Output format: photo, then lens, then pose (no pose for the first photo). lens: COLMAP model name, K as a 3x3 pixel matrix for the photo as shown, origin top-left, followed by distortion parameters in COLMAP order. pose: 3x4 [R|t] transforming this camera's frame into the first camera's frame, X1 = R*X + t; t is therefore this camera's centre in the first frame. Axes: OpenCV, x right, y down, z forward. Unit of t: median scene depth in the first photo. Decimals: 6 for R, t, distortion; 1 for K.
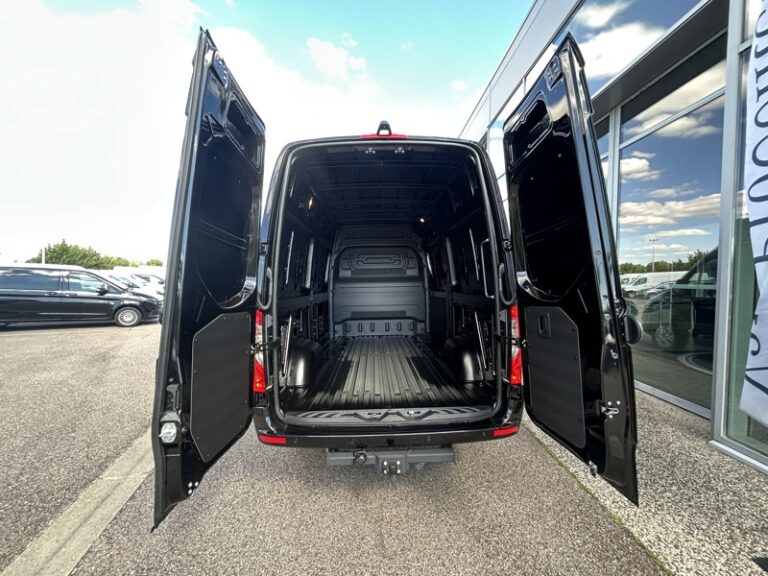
lens RADIAL K [[309.6, 0, 385.1], [0, 309.6, 285.6], [0, 0, 1]] dist [-0.003668, -0.000149]
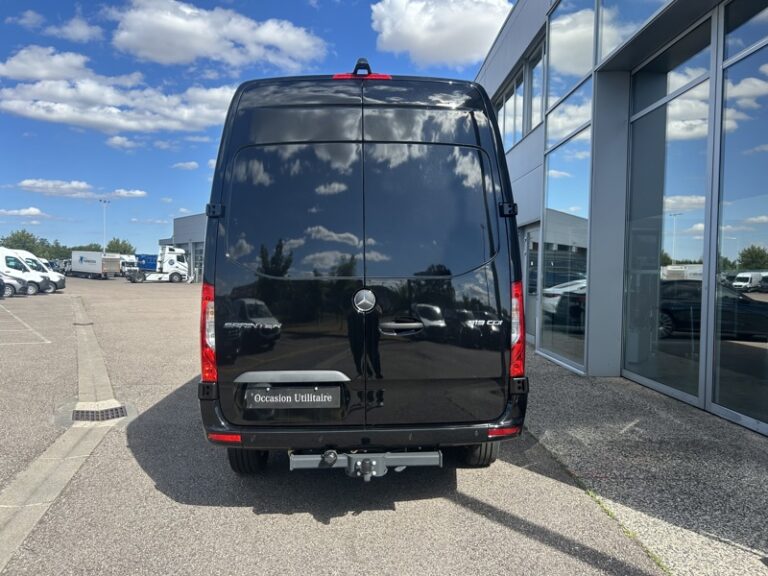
lens RADIAL K [[573.6, 0, 382.4], [0, 573.6, 288.8], [0, 0, 1]] dist [0.028771, -0.033340]
pose [[0.999915, 0.011897, 0.005427, 0.022616], [-0.011933, 0.999906, 0.006765, 0.035650], [-0.005346, -0.006829, 0.999962, -0.255695]]
